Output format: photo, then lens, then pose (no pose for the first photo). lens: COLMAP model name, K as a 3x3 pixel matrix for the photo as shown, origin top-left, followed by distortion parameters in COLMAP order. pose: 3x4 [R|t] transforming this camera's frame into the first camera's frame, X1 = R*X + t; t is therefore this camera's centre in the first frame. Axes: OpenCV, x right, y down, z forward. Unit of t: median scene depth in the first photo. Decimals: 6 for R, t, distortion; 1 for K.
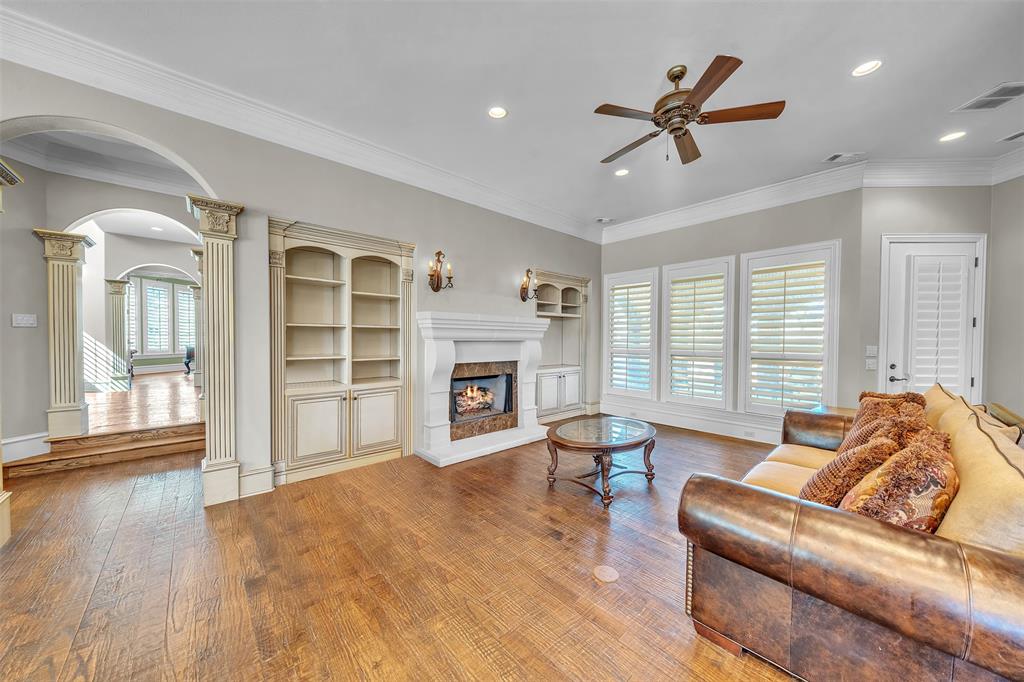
lens RADIAL K [[361.0, 0, 508.5], [0, 361.0, 345.3], [0, 0, 1]] dist [-0.000246, 0.000041]
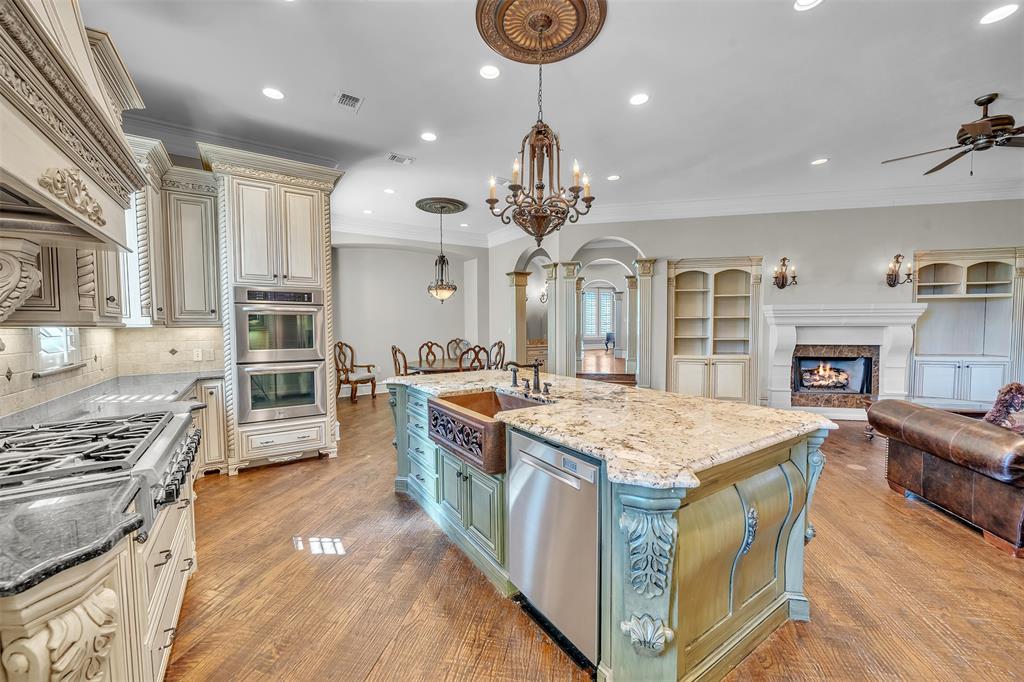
lens RADIAL K [[394.9, 0, 512.0], [0, 394.9, 341.0], [0, 0, 1]] dist [-0.000870, -0.000140]
pose [[0.600167, 0.022949, -0.799545, 0.322702], [-0.007201, 0.999703, 0.023289, 0.012554], [0.799842, -0.008220, 0.600154, -0.569666]]
